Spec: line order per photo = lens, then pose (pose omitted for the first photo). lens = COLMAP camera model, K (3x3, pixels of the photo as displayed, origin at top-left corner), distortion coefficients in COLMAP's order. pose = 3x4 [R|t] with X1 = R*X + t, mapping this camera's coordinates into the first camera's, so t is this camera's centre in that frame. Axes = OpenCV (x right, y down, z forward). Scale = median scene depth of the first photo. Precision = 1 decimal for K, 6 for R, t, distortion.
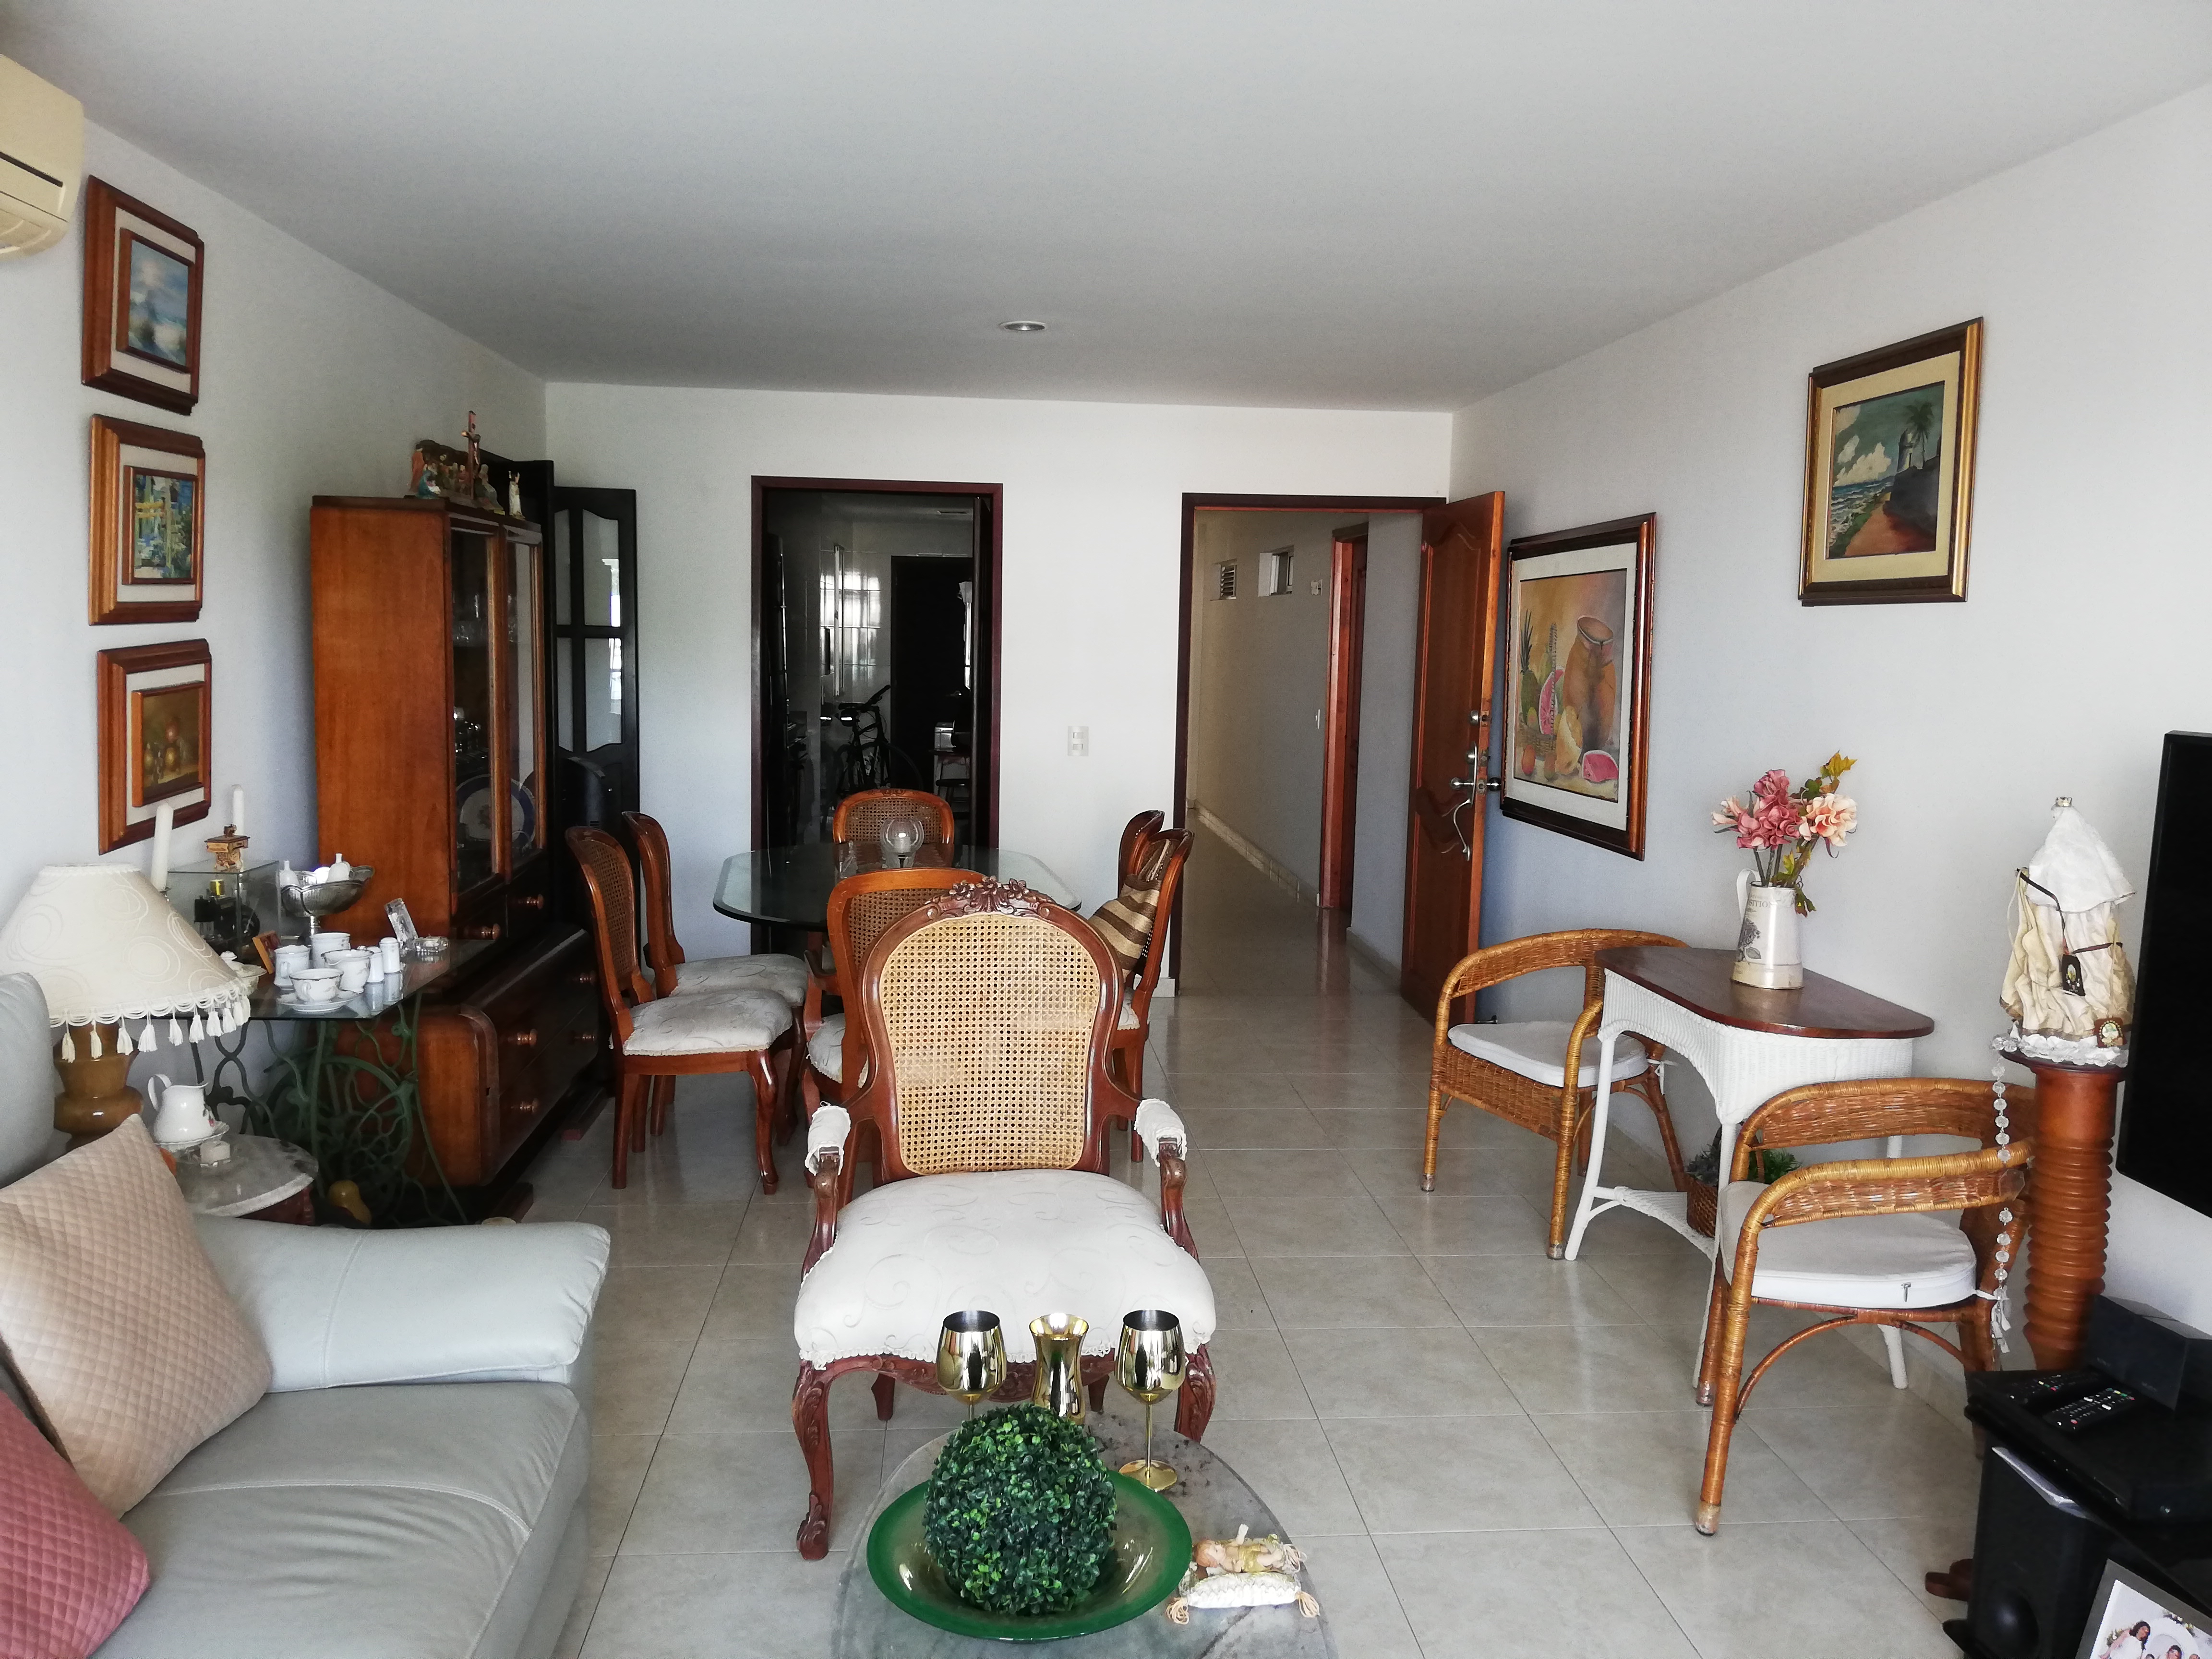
lens RADIAL K [[1695.4, 0, 1117.4], [0, 1695.4, 828.0], [0, 0, 1]] dist [0.058803, -0.100078]
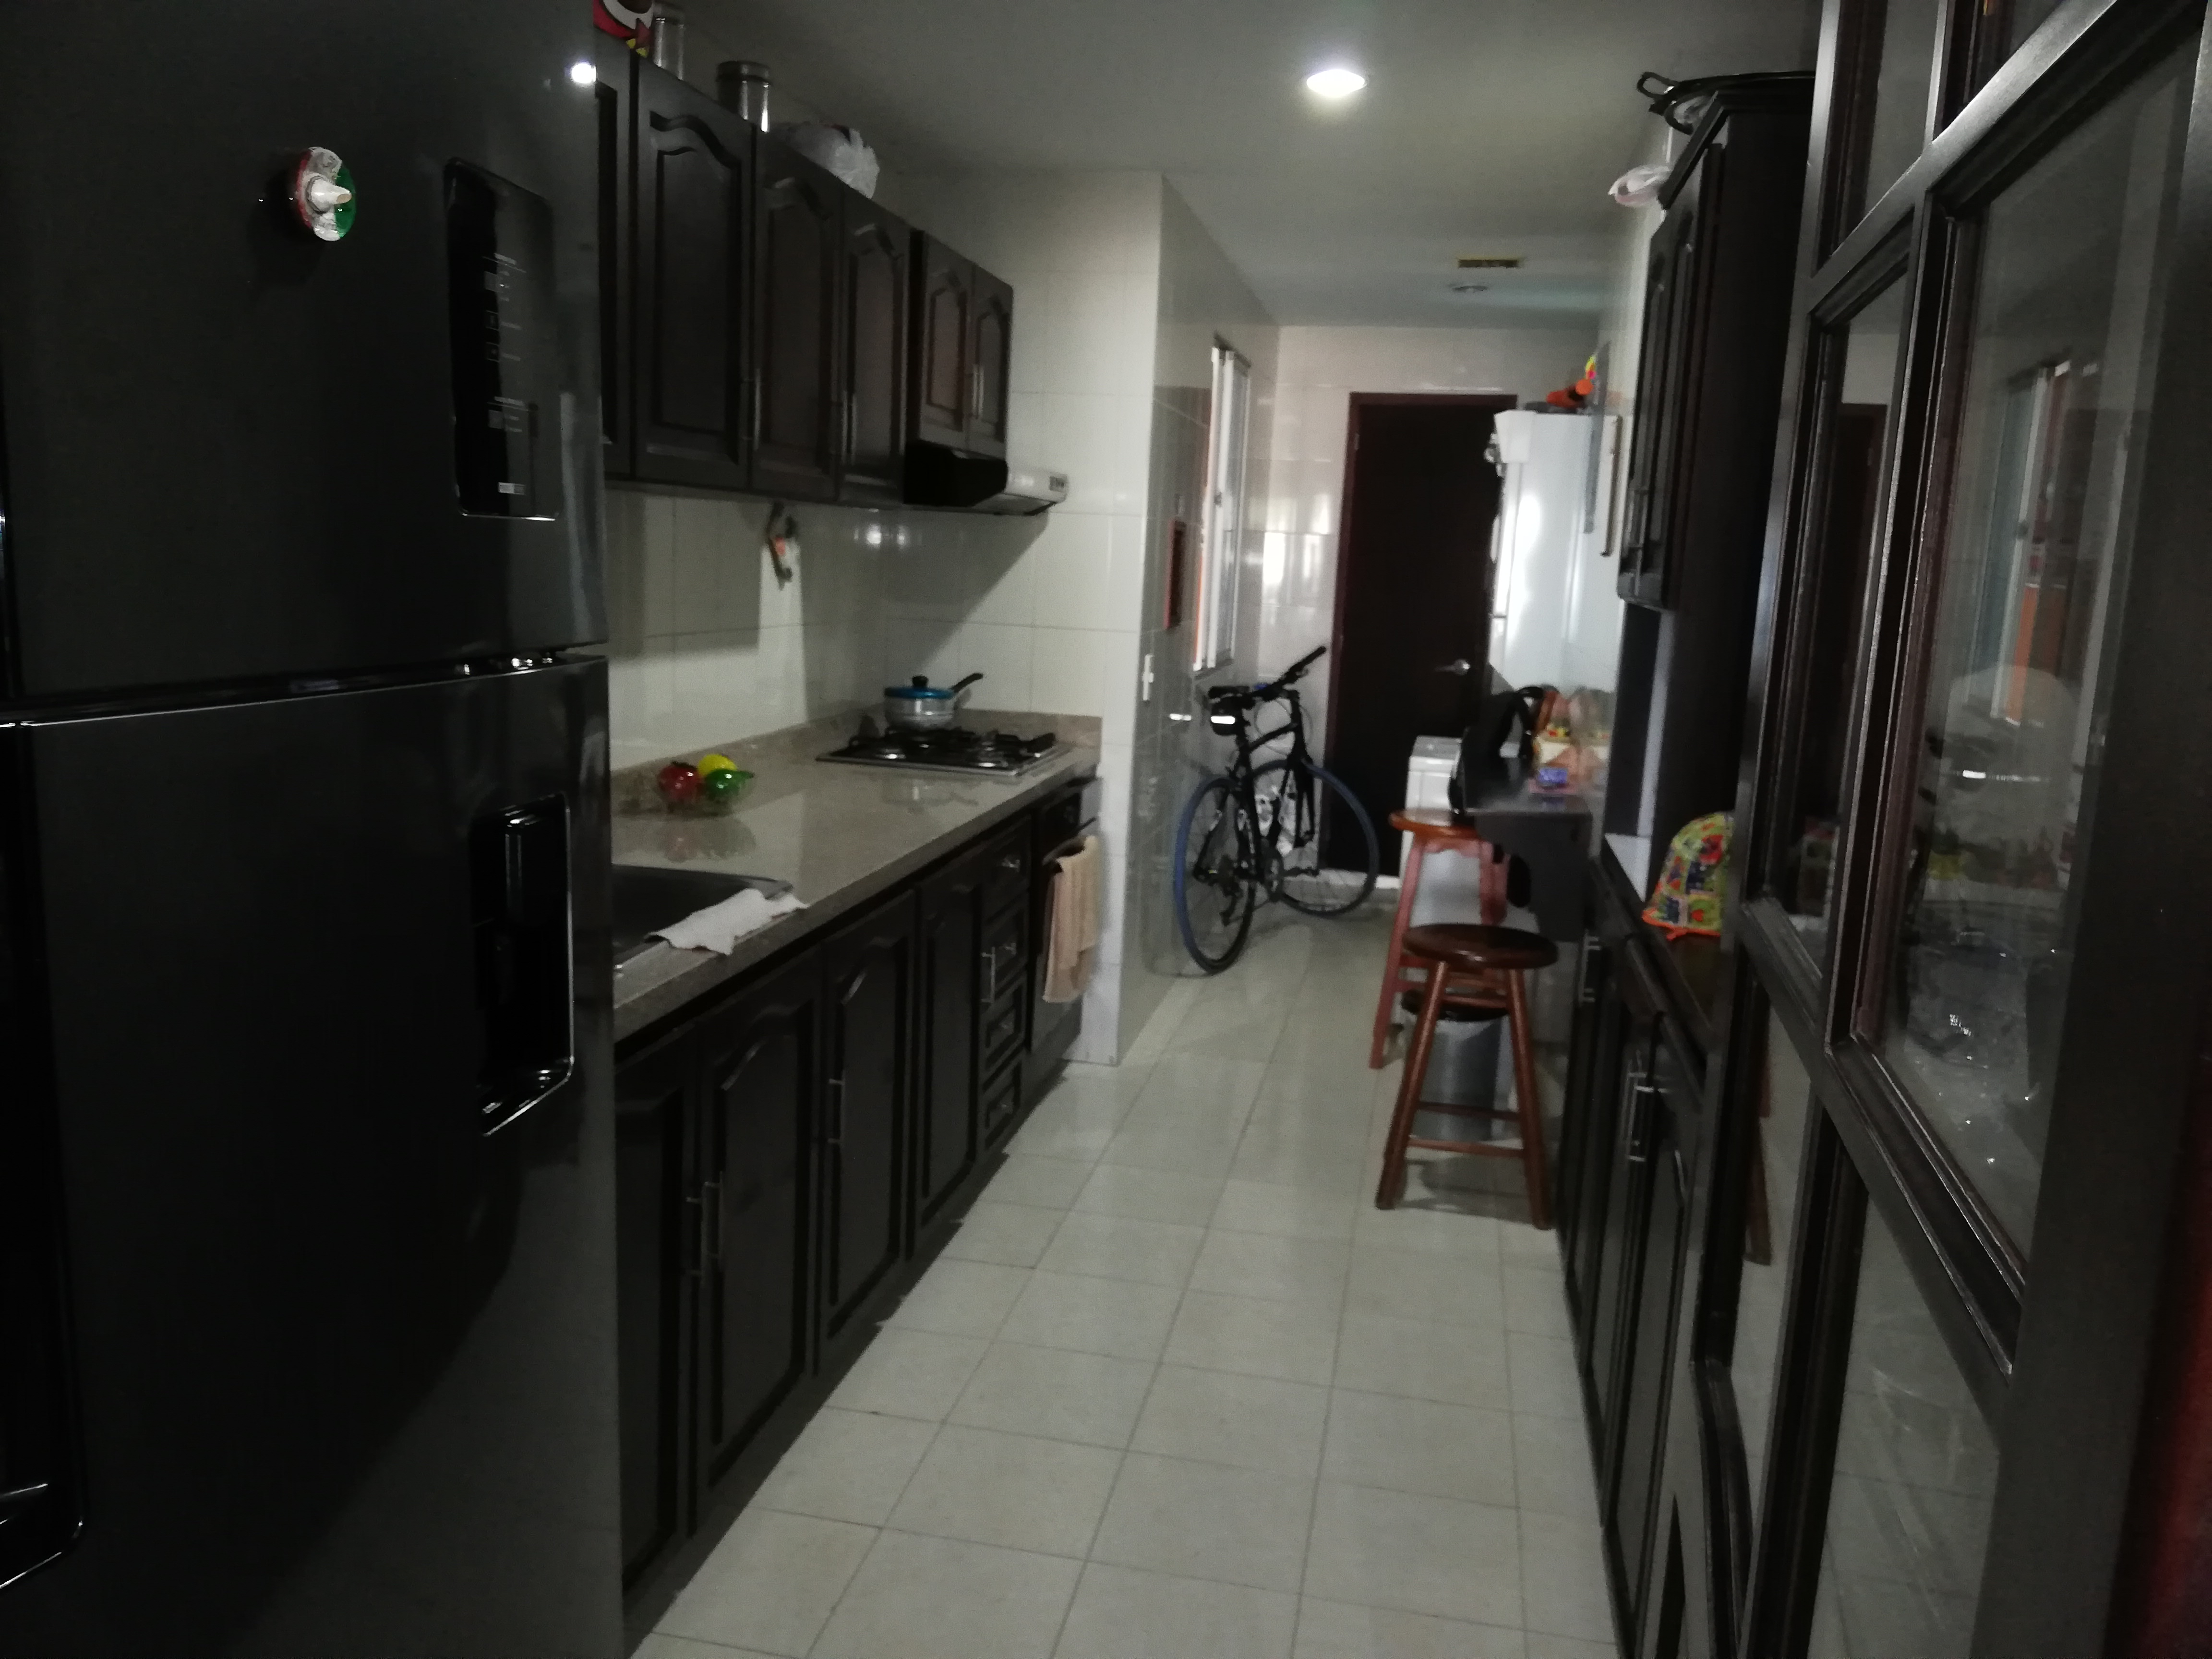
lens RADIAL K [[1695.4, 0, 1117.4], [0, 1695.4, 828.0], [0, 0, 1]] dist [0.058803, -0.100078]
pose [[0.960678, 0.069896, -0.268722, -0.233847], [-0.060054, 0.997195, 0.044683, -0.212776], [0.271092, -0.026788, 0.962181, 2.142024]]
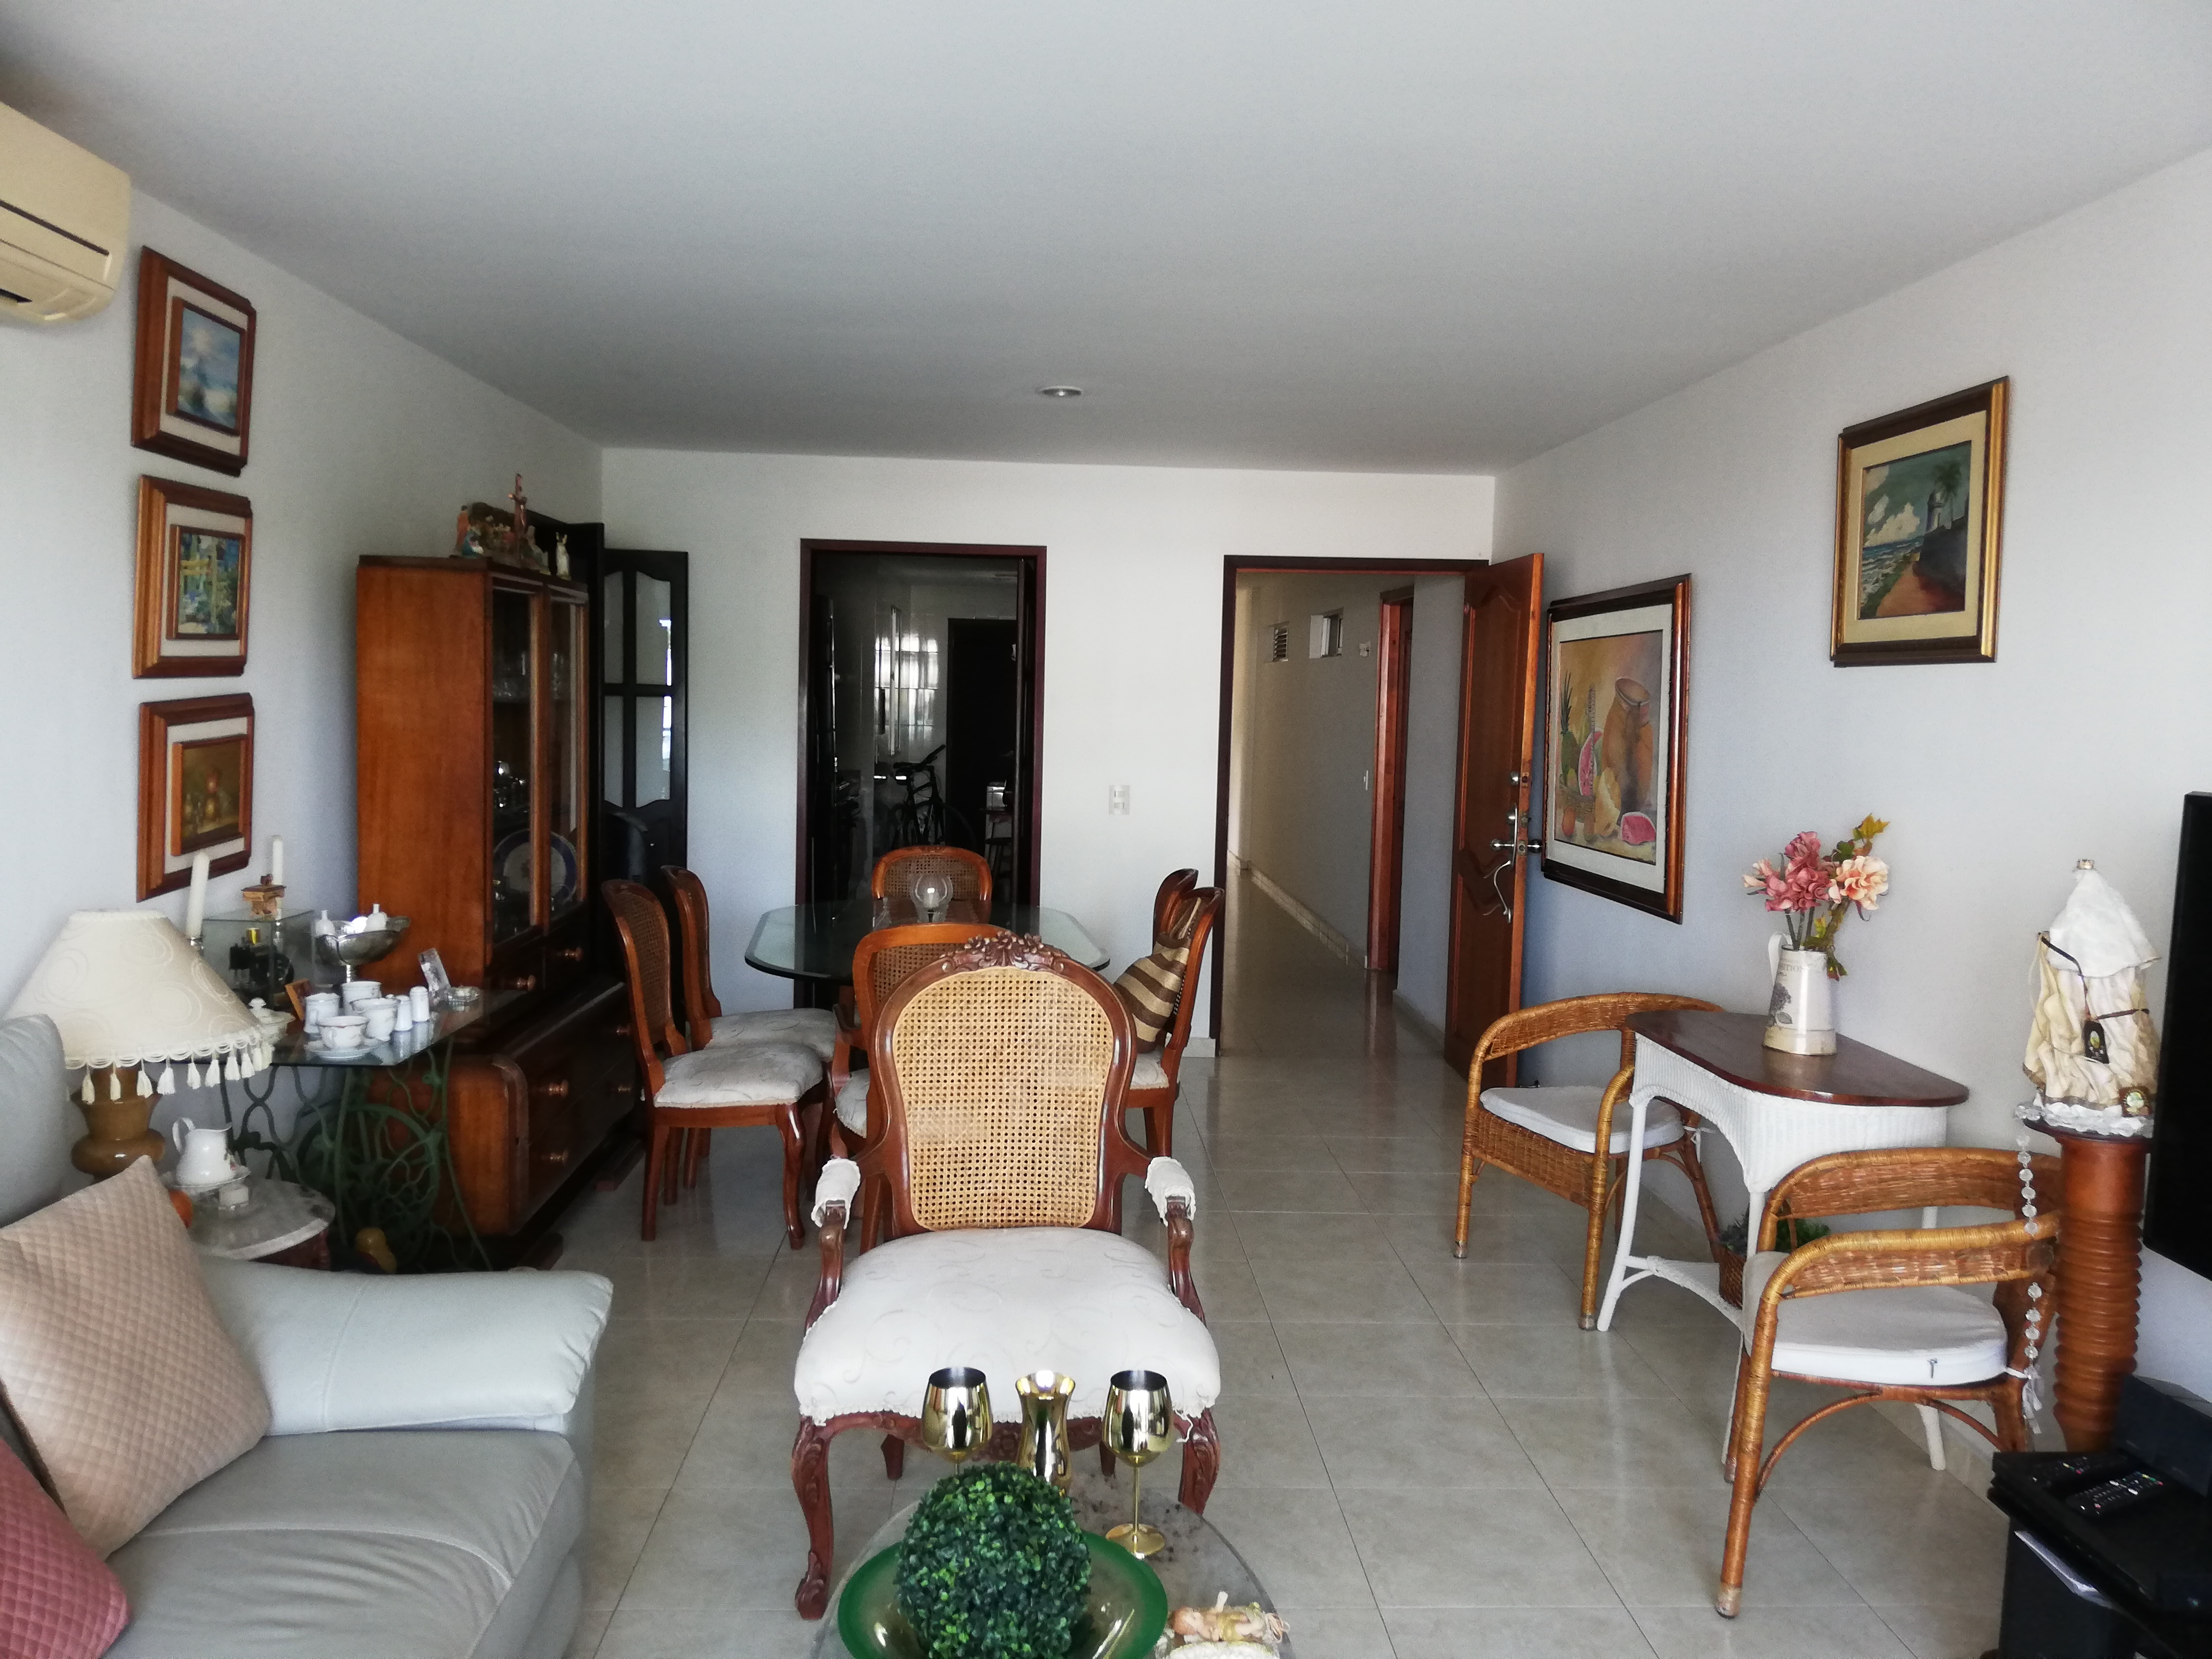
lens RADIAL K [[1690.0, 0, 1111.8], [0, 1690.0, 823.7], [0, 0, 1]] dist [0.057235, -0.088902]
pose [[0.999167, 0.007068, -0.040201, 0.026258], [-0.008622, 0.999217, -0.038608, 0.002952], [0.039897, 0.038922, 0.998445, 0.001661]]
